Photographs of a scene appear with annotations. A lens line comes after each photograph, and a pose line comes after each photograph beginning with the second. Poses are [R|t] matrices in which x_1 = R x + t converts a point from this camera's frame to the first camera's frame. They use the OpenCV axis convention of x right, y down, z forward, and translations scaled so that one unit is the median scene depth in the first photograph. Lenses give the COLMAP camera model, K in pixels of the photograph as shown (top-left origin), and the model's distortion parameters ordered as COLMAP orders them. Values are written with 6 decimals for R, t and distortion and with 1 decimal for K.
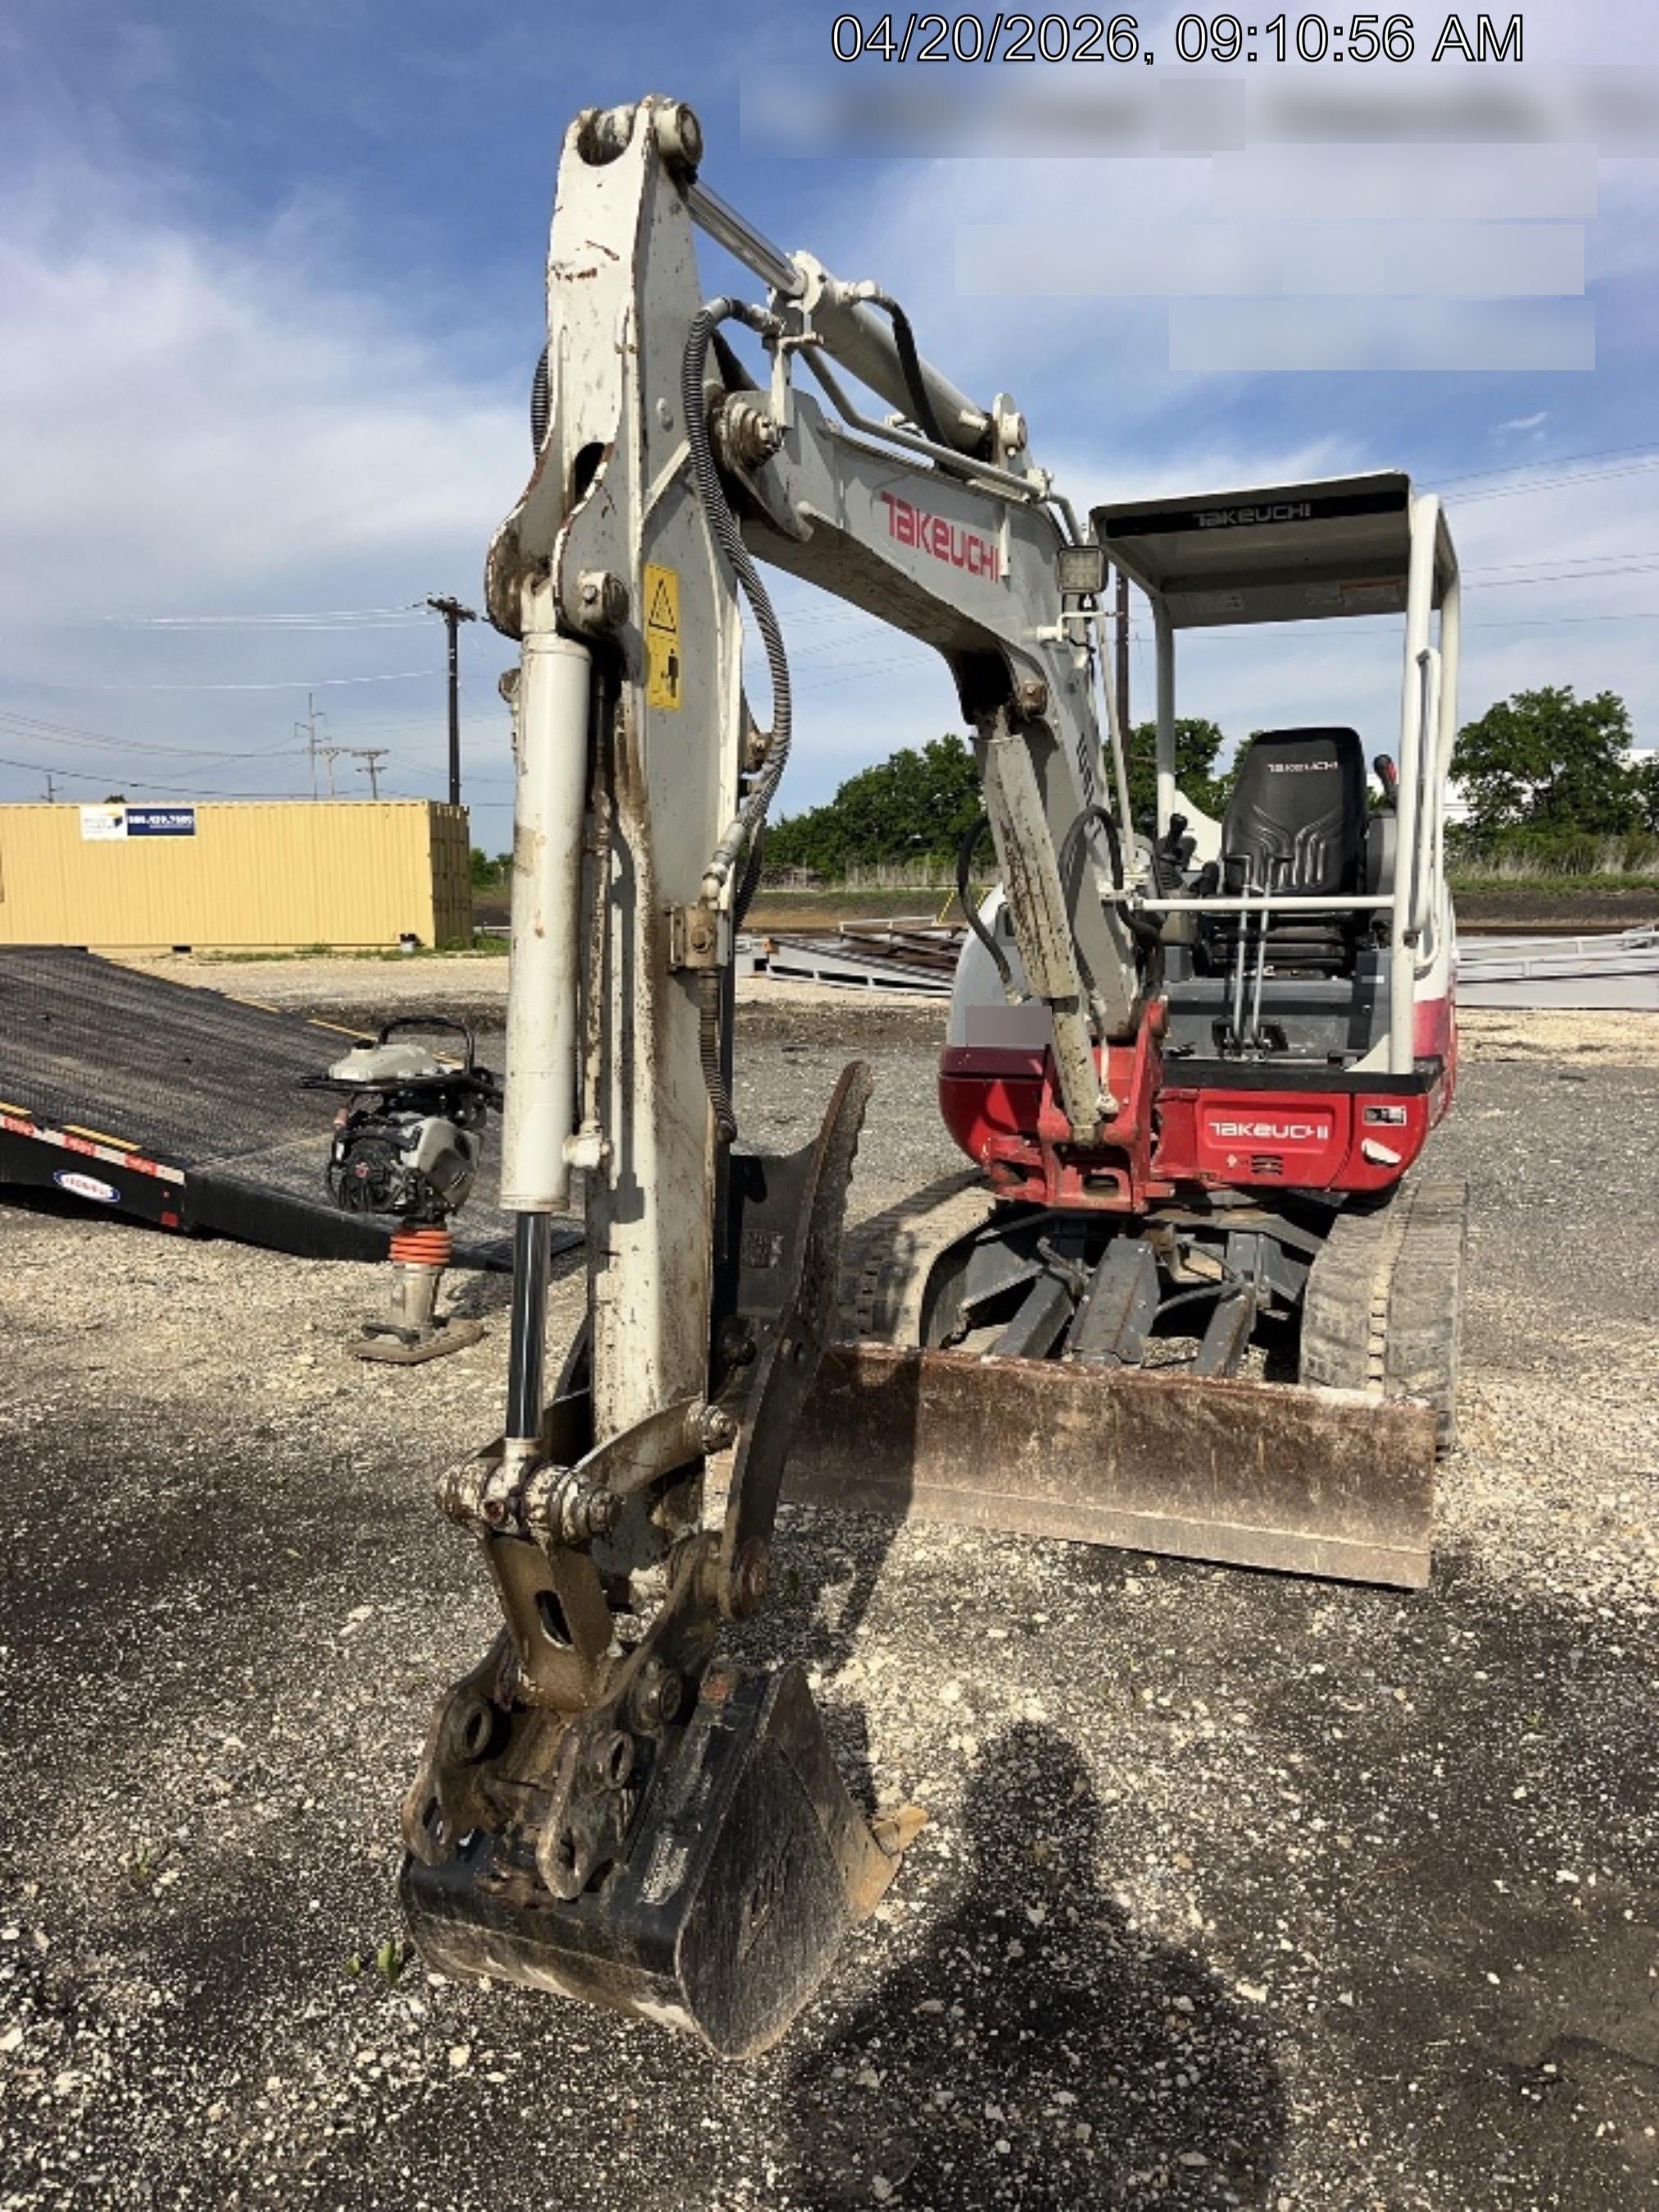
lens RADIAL K [[1647.9, 0, 880.7], [0, 1647.9, 1094.9], [0, 0, 1]] dist [0.079348, -0.015308]
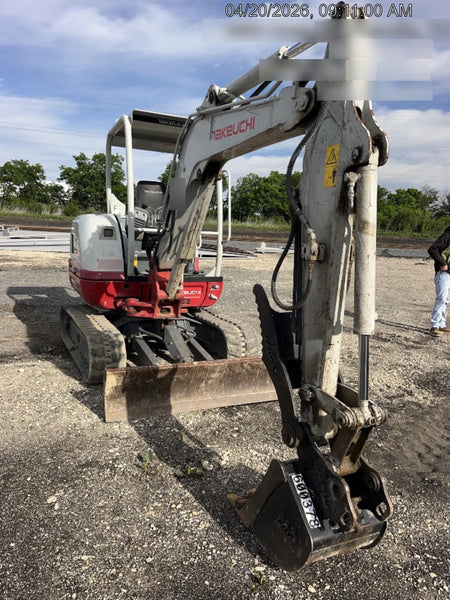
lens RADIAL K [[447.0, 0, 225.4], [0, 447.0, 298.6], [0, 0, 1]] dist [0.079348, -0.015308]
pose [[0.694240, -0.065646, 0.716744, -0.571216], [0.026122, 0.997474, 0.066056, -0.039054], [-0.719269, -0.027136, 0.694201, 0.298107]]
